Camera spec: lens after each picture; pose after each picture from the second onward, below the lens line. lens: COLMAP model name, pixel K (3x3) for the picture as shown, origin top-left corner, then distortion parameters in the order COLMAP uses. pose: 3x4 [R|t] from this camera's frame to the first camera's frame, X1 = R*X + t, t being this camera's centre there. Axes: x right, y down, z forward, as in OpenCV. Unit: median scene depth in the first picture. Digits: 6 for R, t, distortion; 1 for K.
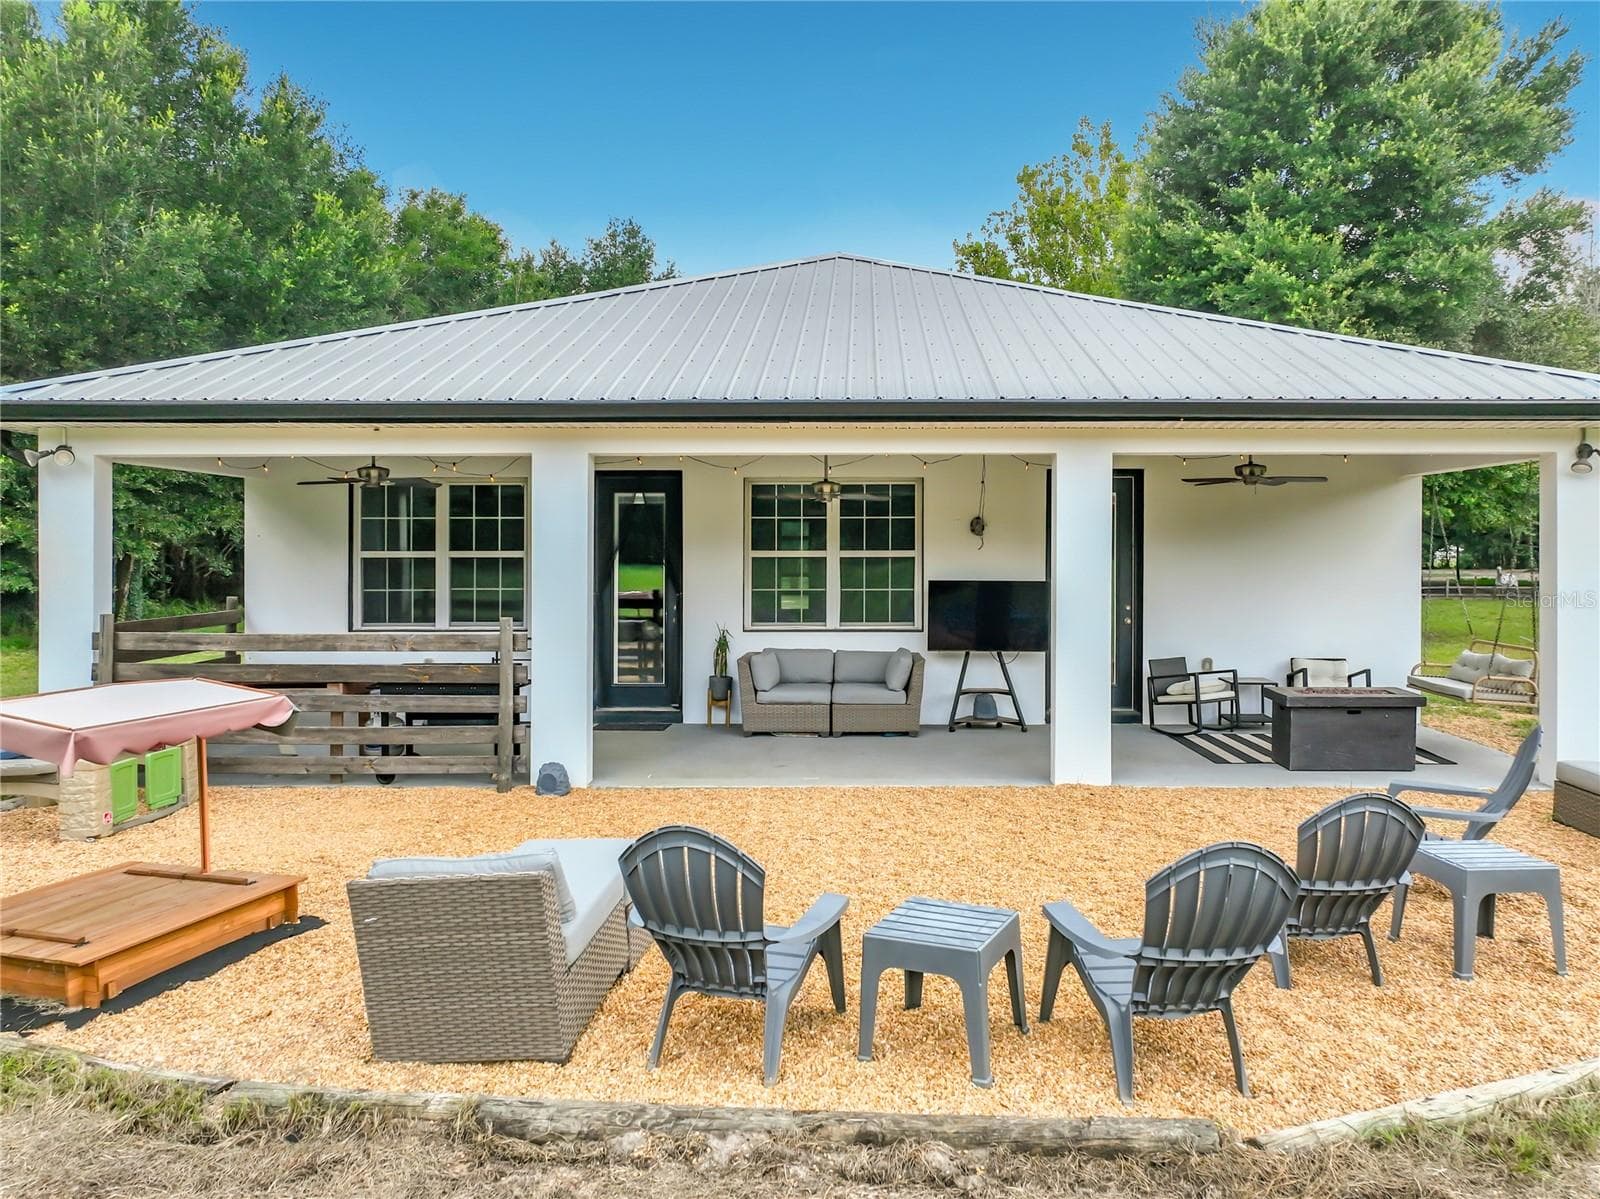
lens RADIAL K [[1173.3, 0, 846.3], [0, 1173.3, 597.1], [0, 0, 1]] dist [0.005405, -0.002920]
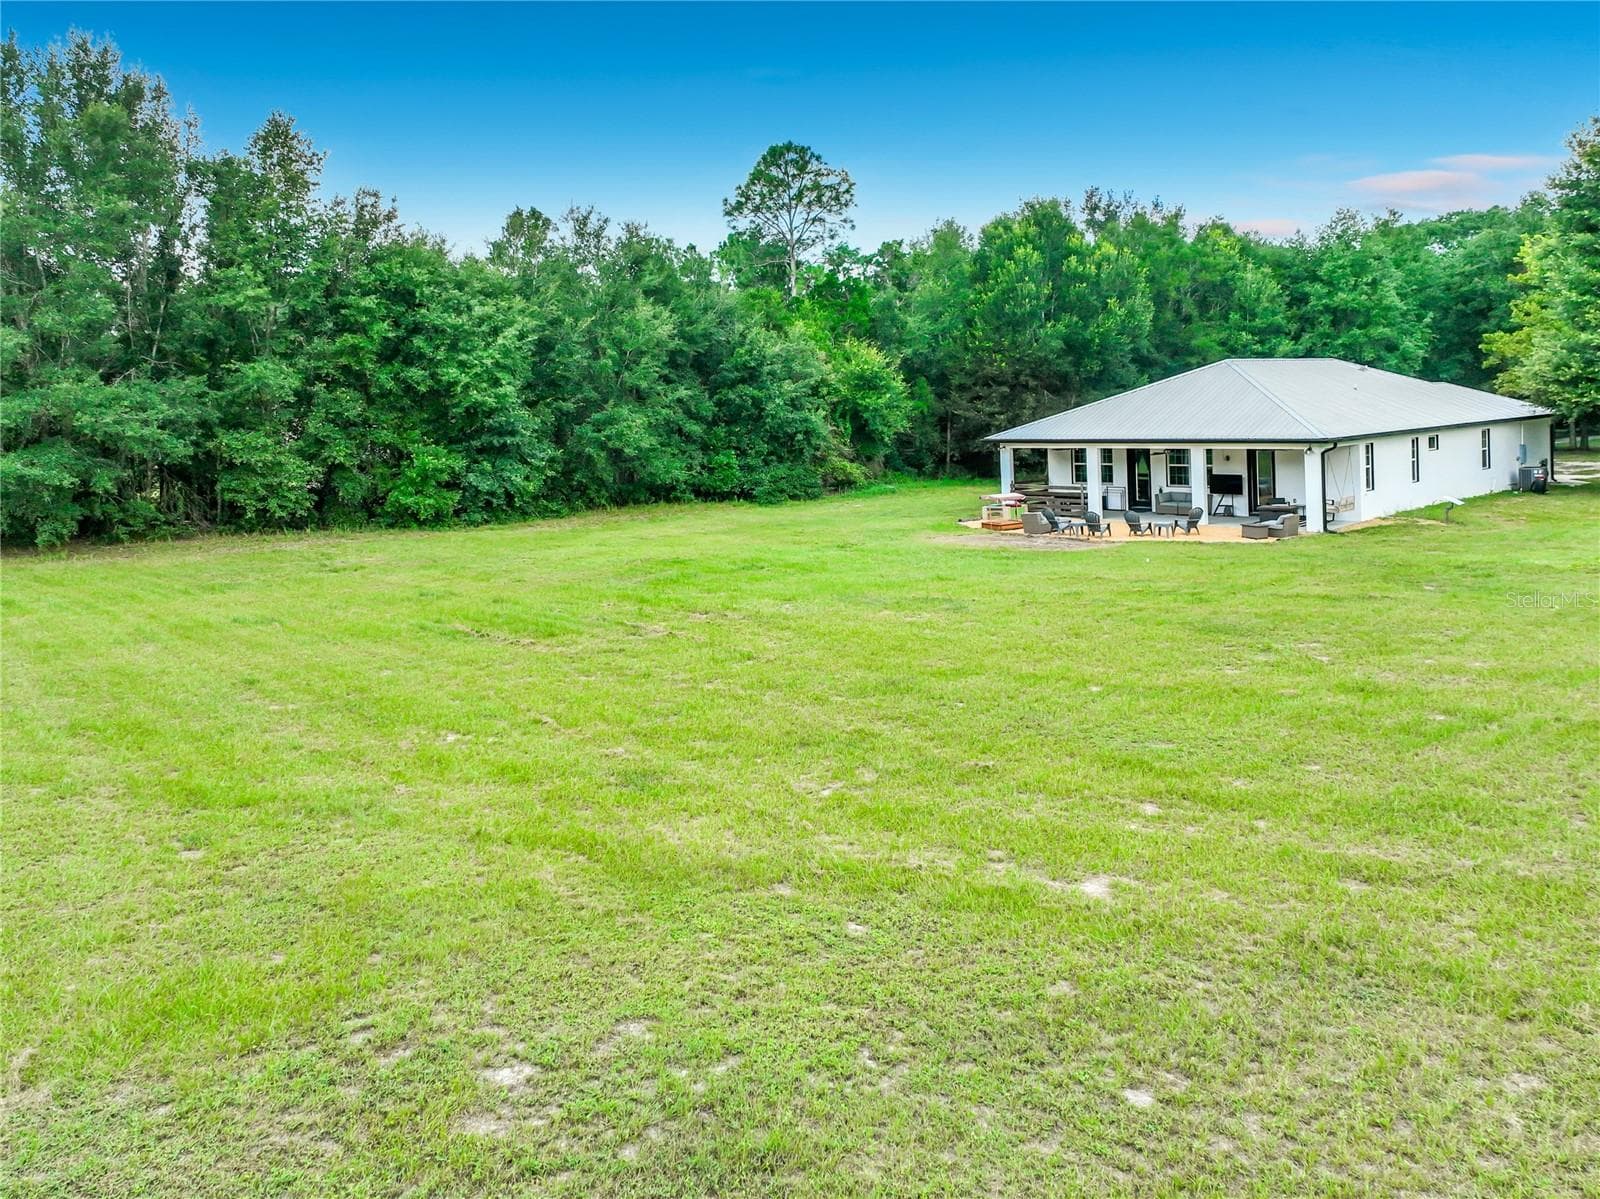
lens RADIAL K [[1173.3, 0, 846.3], [0, 1173.3, 597.1], [0, 0, 1]] dist [0.005405, -0.002920]
pose [[0.731609, 0.075165, -0.677568, 1.587184], [-0.002770, 0.994223, 0.107302, -0.013927], [0.681718, -0.076626, 0.727591, -2.194435]]
